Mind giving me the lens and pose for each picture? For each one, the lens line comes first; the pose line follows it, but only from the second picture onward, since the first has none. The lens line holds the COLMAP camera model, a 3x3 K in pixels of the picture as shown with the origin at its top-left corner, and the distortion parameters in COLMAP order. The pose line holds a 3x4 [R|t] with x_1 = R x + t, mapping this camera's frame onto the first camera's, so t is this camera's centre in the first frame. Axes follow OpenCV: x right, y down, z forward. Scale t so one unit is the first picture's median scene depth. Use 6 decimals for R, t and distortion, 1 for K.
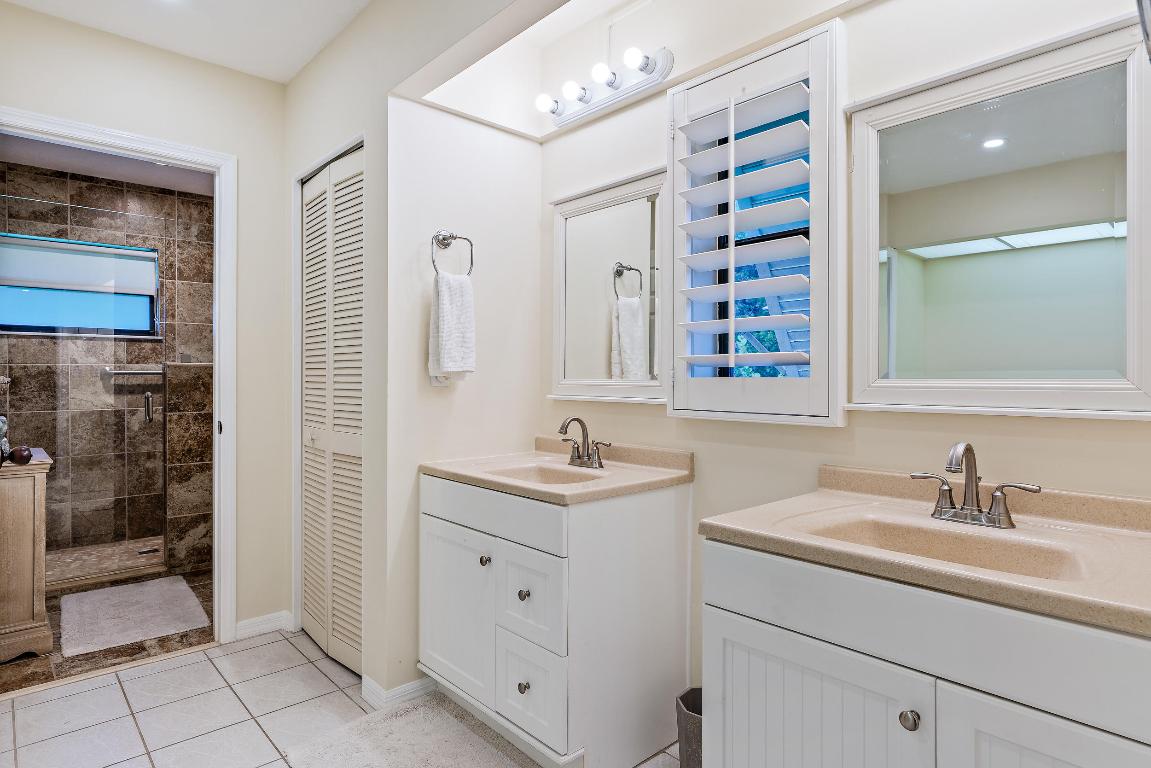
lens RADIAL K [[645.2, 0, 575.5], [0, 645.2, 384.0], [0, 0, 1]] dist [0.002044, 0.001621]
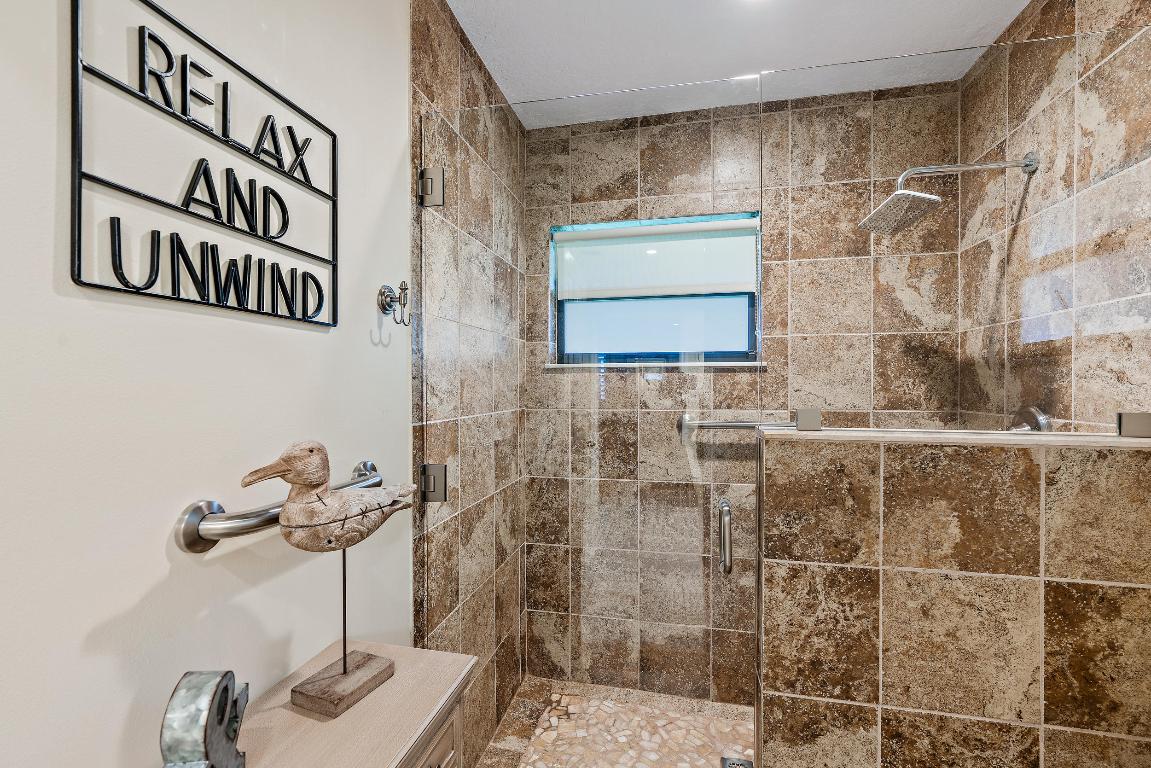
lens RADIAL K [[515.8, 0, 573.0], [0, 515.8, 381.8], [0, 0, 1]] dist [-0.016285, 0.006249]
pose [[0.575307, -0.005414, -0.817920, -0.393503], [-0.011571, 0.999824, -0.014757, -0.050286], [0.817856, 0.017953, 0.575143, 0.643601]]
